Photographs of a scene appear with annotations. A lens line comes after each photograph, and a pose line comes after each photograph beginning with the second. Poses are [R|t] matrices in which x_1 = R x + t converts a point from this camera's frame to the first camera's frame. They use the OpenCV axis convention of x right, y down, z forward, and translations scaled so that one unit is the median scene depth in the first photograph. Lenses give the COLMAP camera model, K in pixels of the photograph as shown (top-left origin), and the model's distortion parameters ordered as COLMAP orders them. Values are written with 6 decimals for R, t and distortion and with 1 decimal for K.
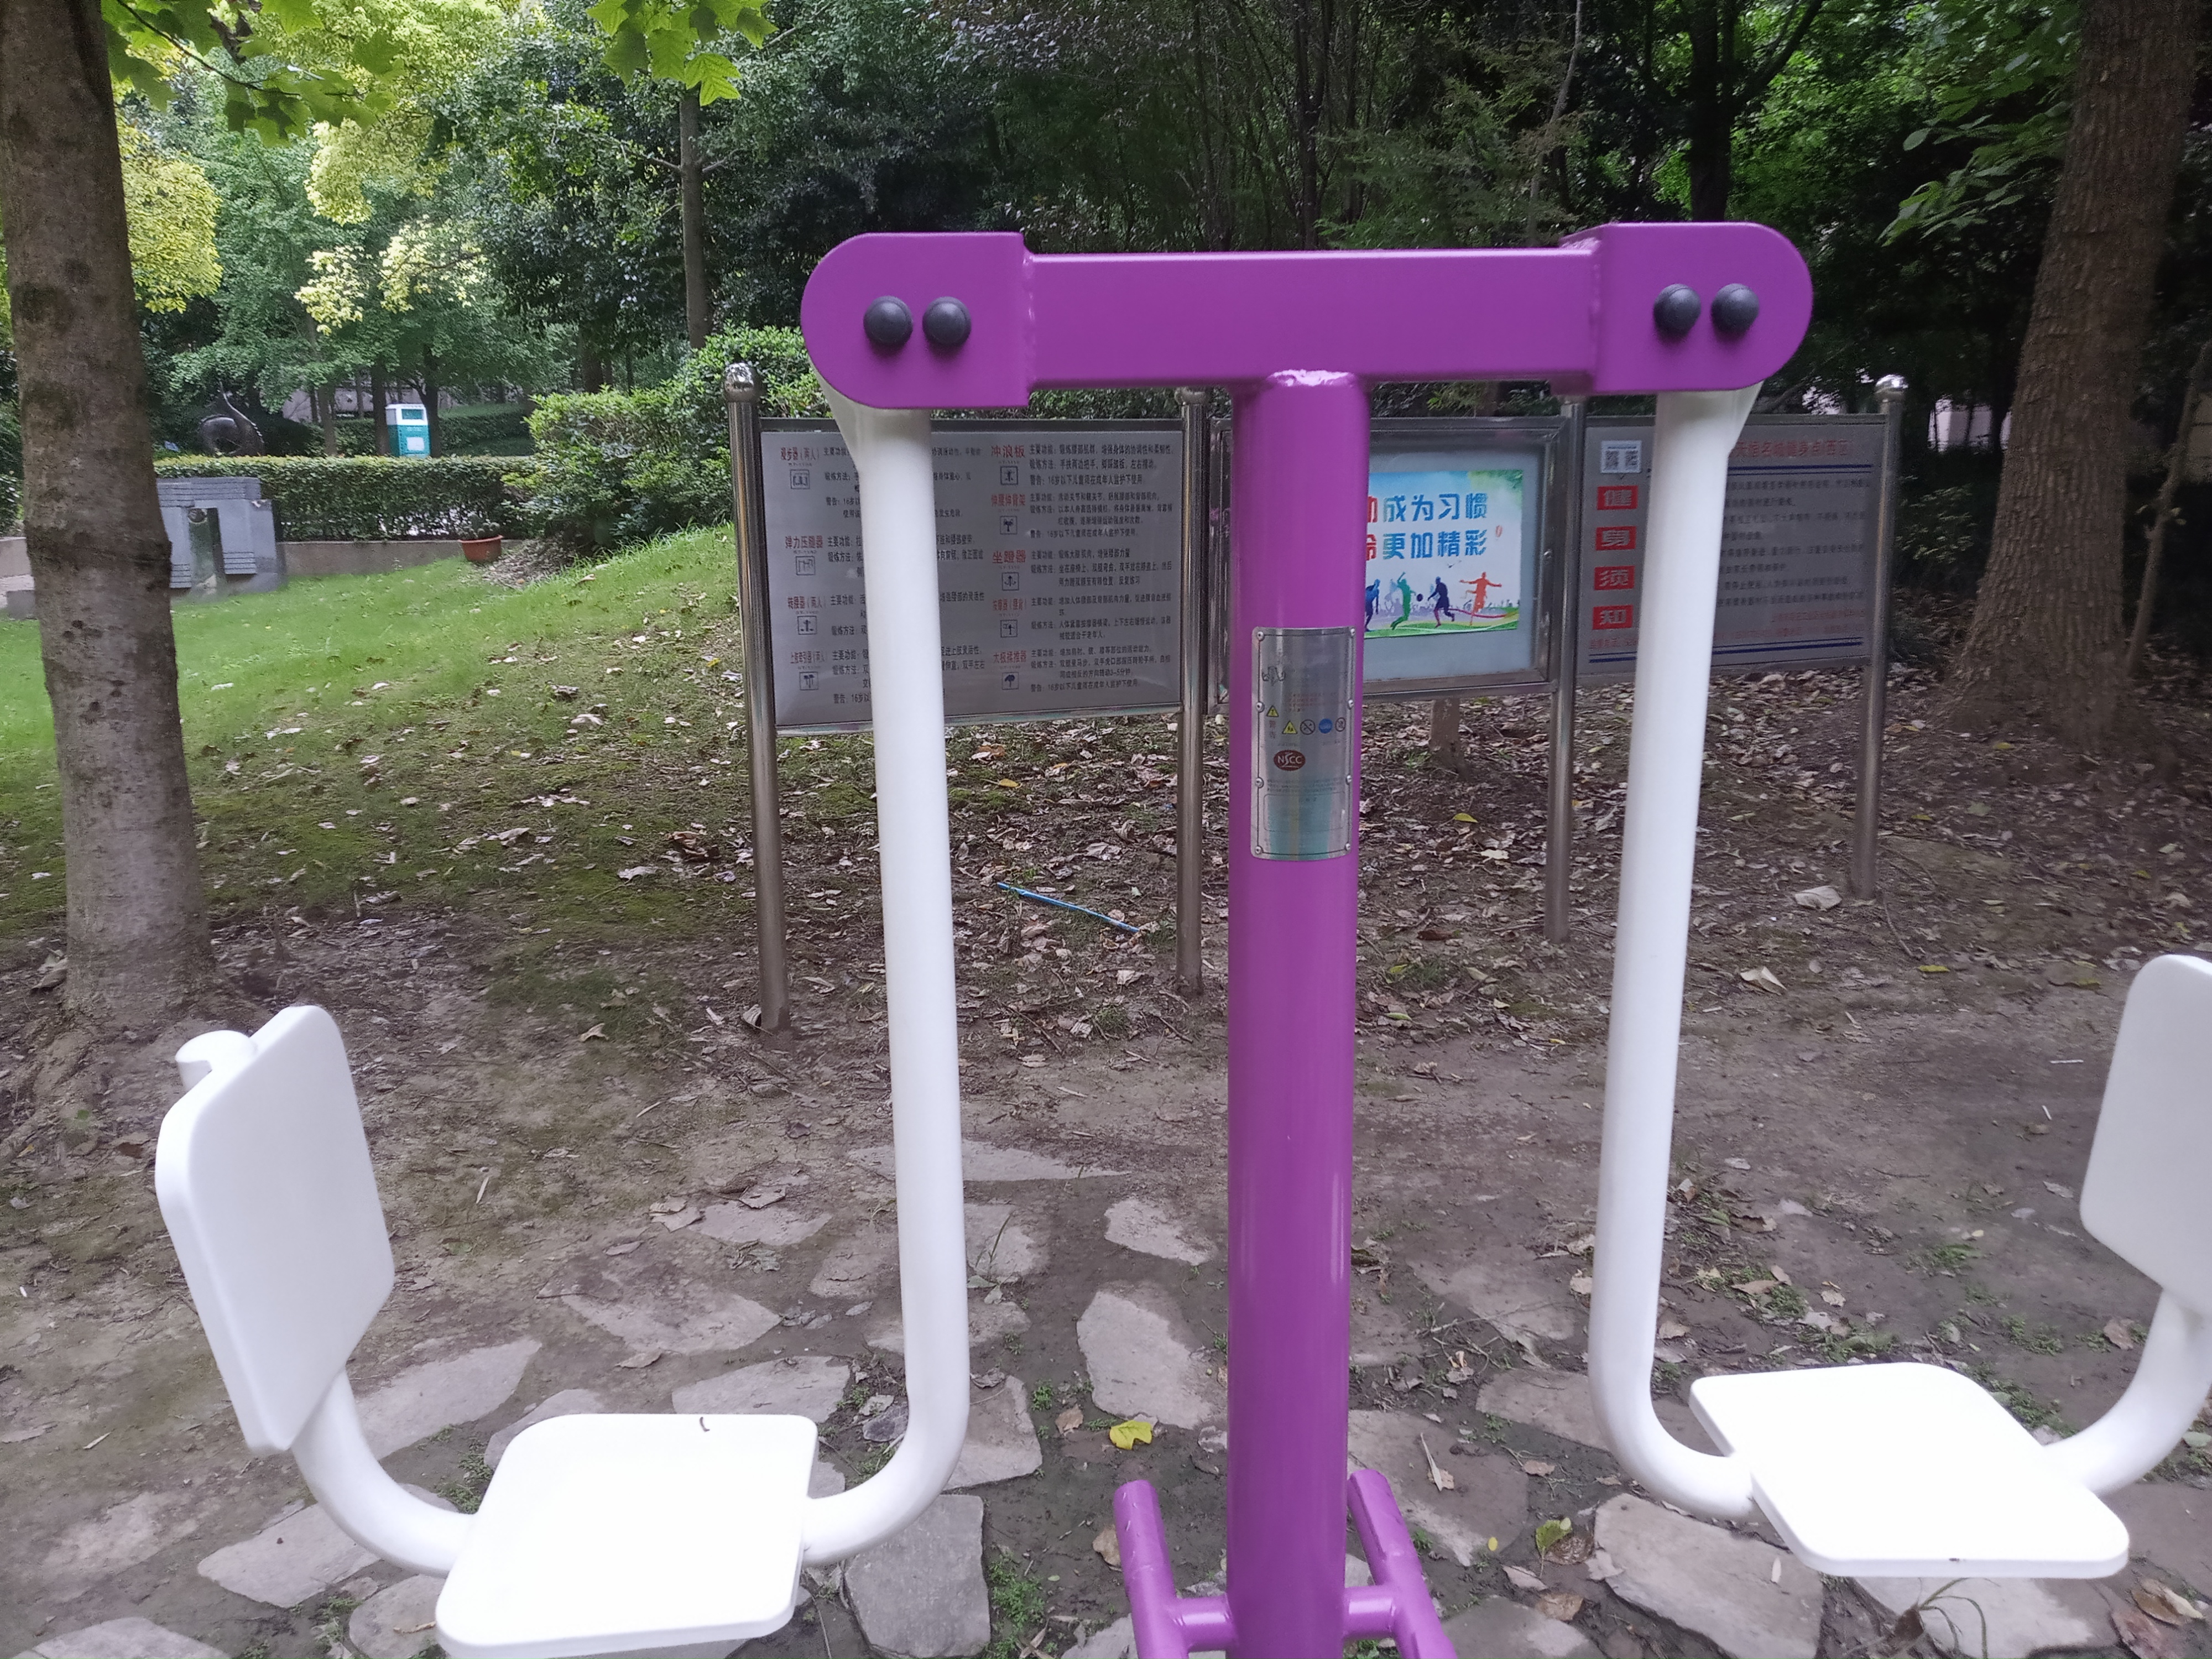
lens RADIAL K [[1717.2, 0, 1106.0], [0, 1717.2, 829.5], [0, 0, 1]] dist [0.043366, -0.090029]
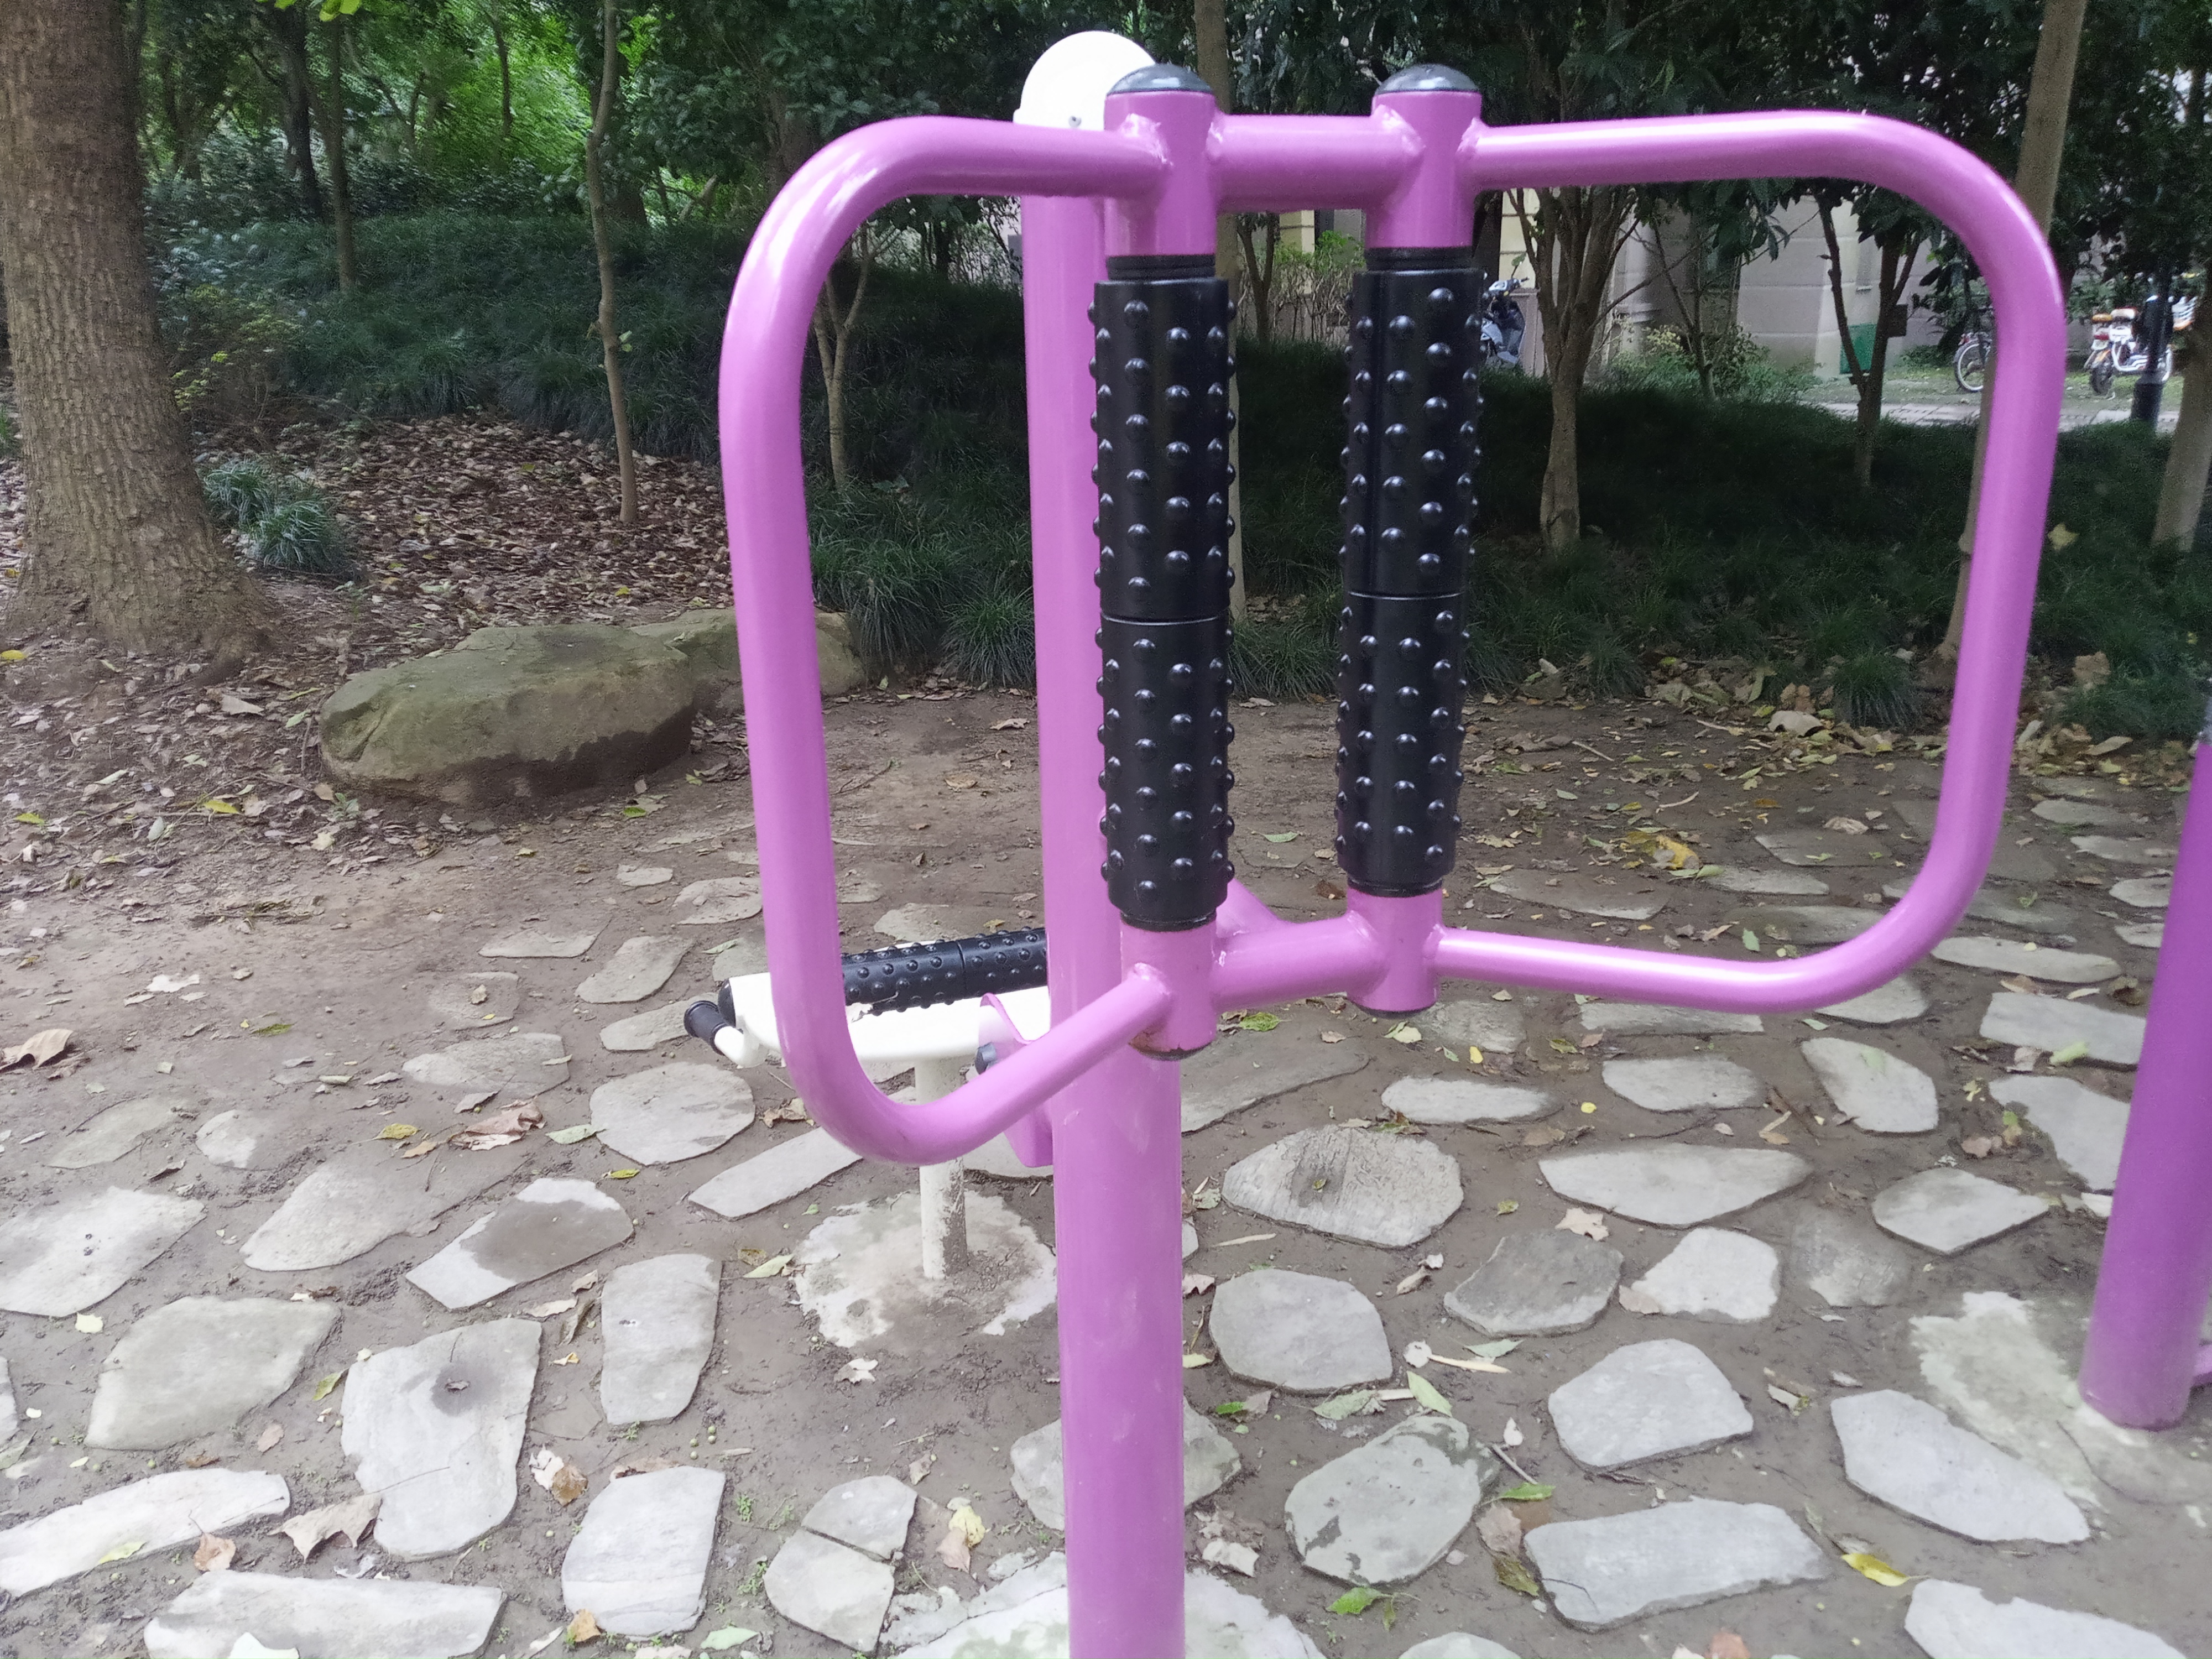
lens RADIAL K [[1717.2, 0, 1106.0], [0, 1717.2, 829.5], [0, 0, 1]] dist [0.043366, -0.090029]
pose [[0.961313, -0.105488, 0.254459, 1.034245], [0.080815, 0.991123, 0.105569, -0.015179], [-0.263336, -0.080920, 0.961304, 0.124462]]
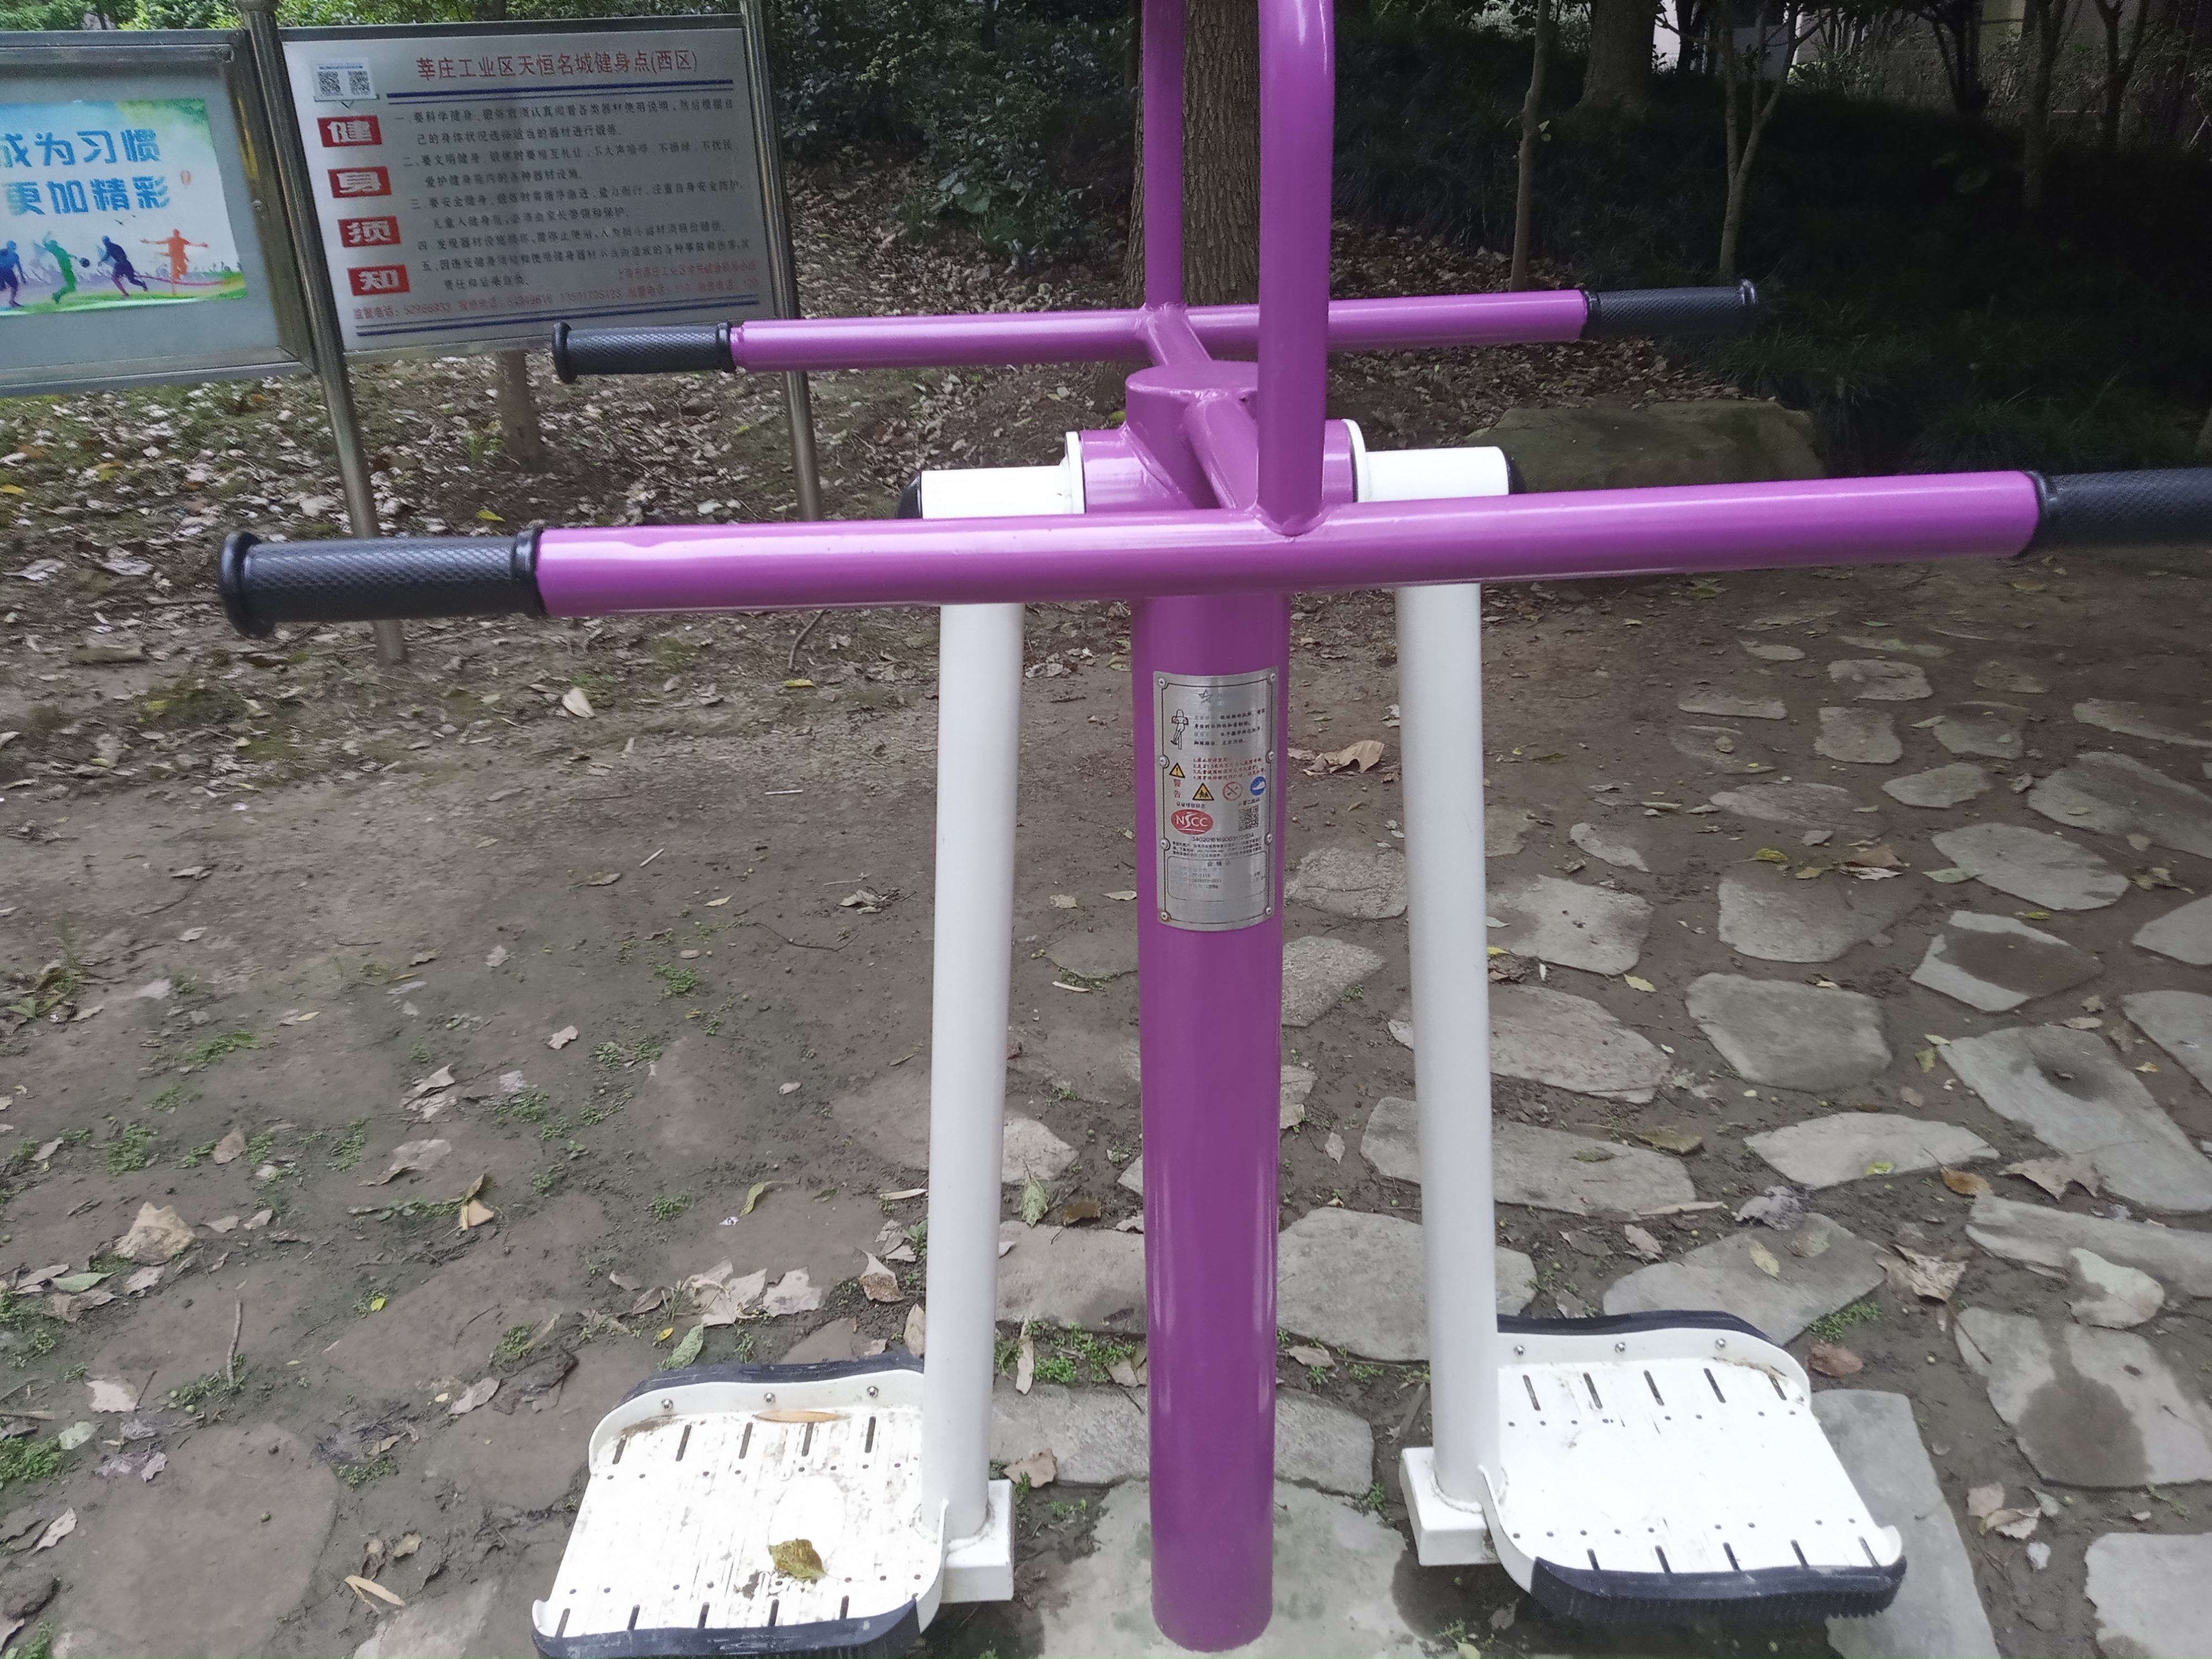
lens RADIAL K [[1741.4, 0, 1106.0], [0, 1741.4, 829.5], [0, 0, 1]] dist [-0.005745, 0.019796]
pose [[0.999528, -0.030263, -0.005297, 0.671072], [0.030721, 0.982618, 0.183081, -0.004167], [-0.000336, -0.183157, 0.983084, 0.115893]]
